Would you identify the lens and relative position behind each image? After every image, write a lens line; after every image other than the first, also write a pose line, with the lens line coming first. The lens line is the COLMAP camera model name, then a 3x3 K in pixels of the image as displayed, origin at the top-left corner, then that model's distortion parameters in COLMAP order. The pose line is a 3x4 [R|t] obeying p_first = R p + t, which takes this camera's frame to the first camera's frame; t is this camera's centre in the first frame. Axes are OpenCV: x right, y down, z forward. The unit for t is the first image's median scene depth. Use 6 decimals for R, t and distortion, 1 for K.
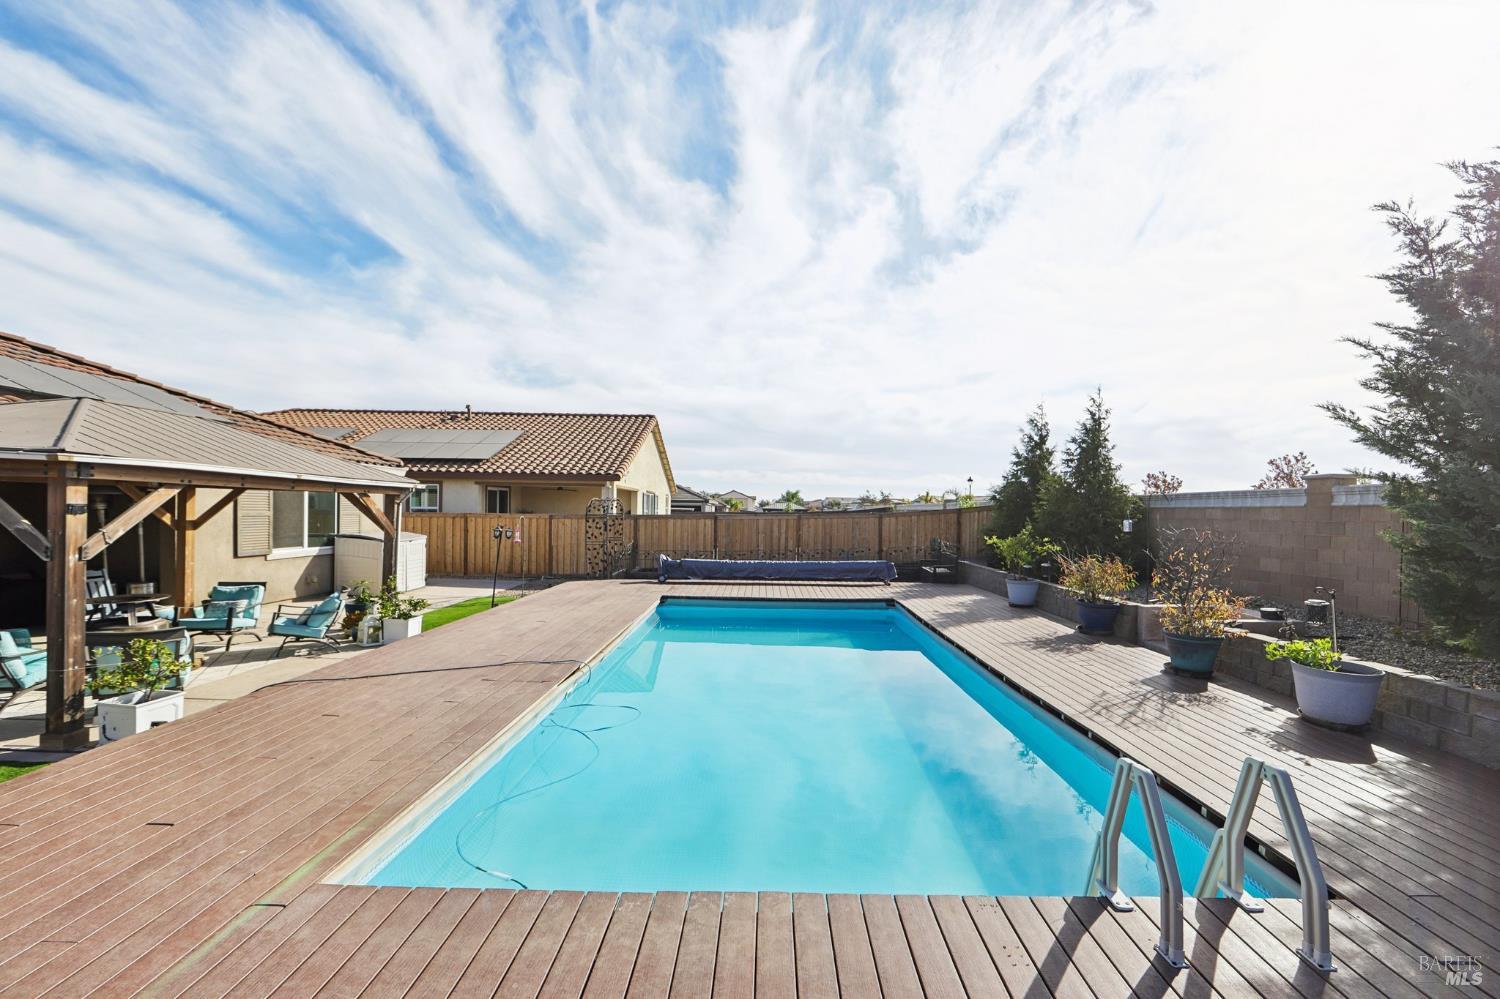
lens RADIAL K [[597.1, 0, 749.3], [0, 597.1, 518.5], [0, 0, 1]] dist [-0.012481, 0.002970]
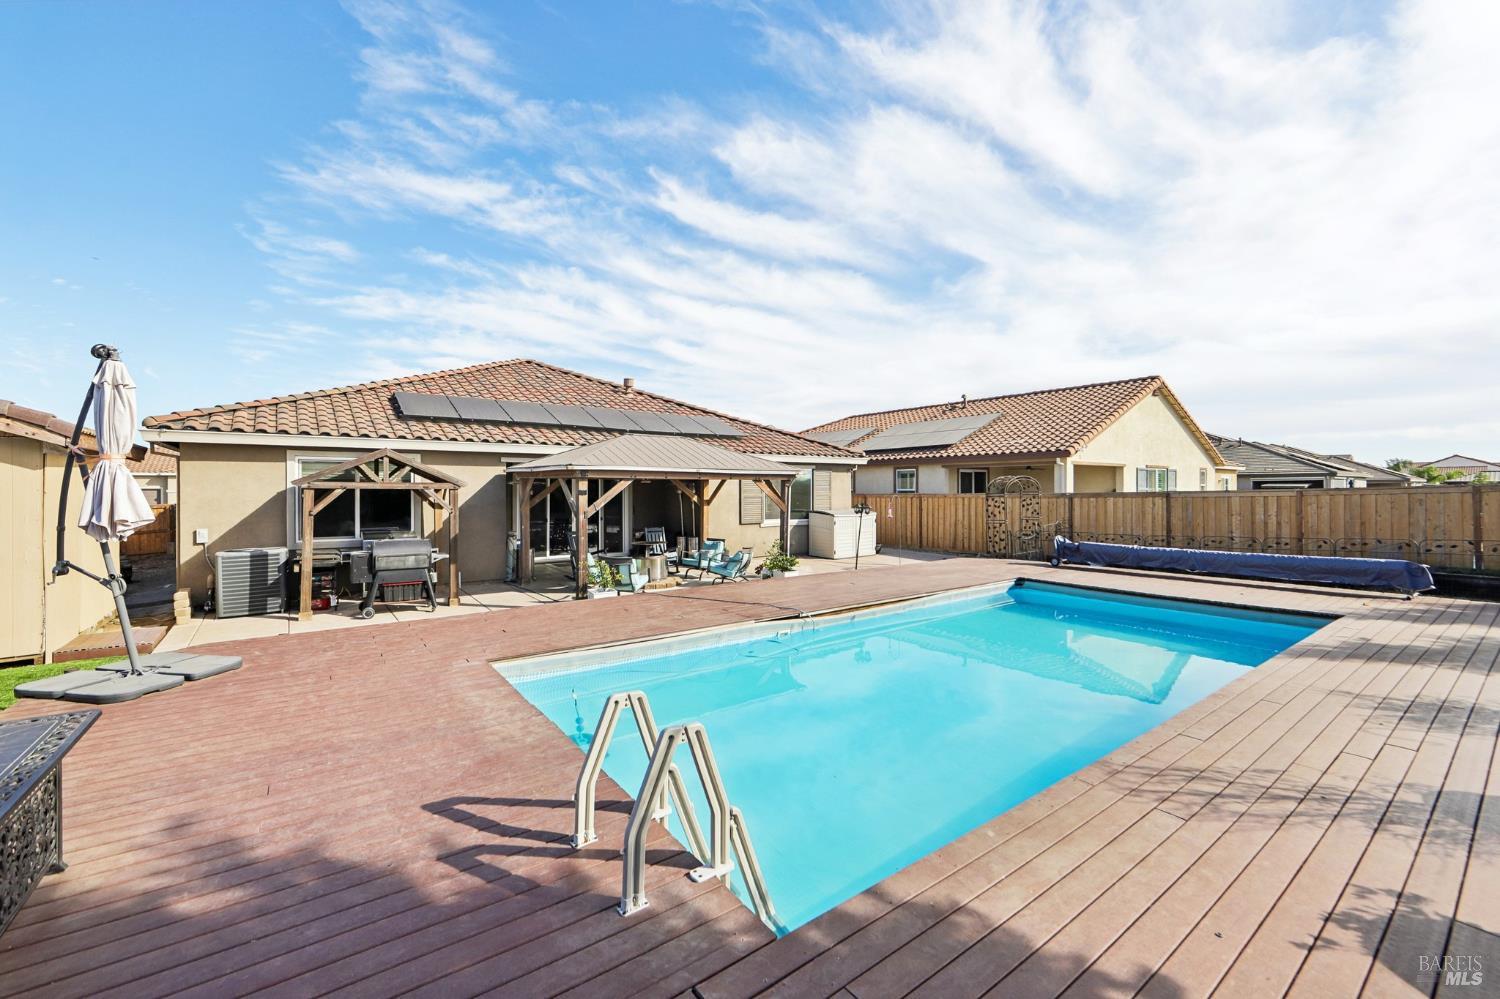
lens RADIAL K [[597.1, 0, 768.7], [0, 597.1, 473.9], [0, 0, 1]] dist [-0.012481, 0.002970]
pose [[0.614292, -0.038398, -0.788144, 0.166555], [0.003670, 0.998944, -0.045807, 0.003079], [0.789071, 0.025246, 0.613784, 0.045120]]
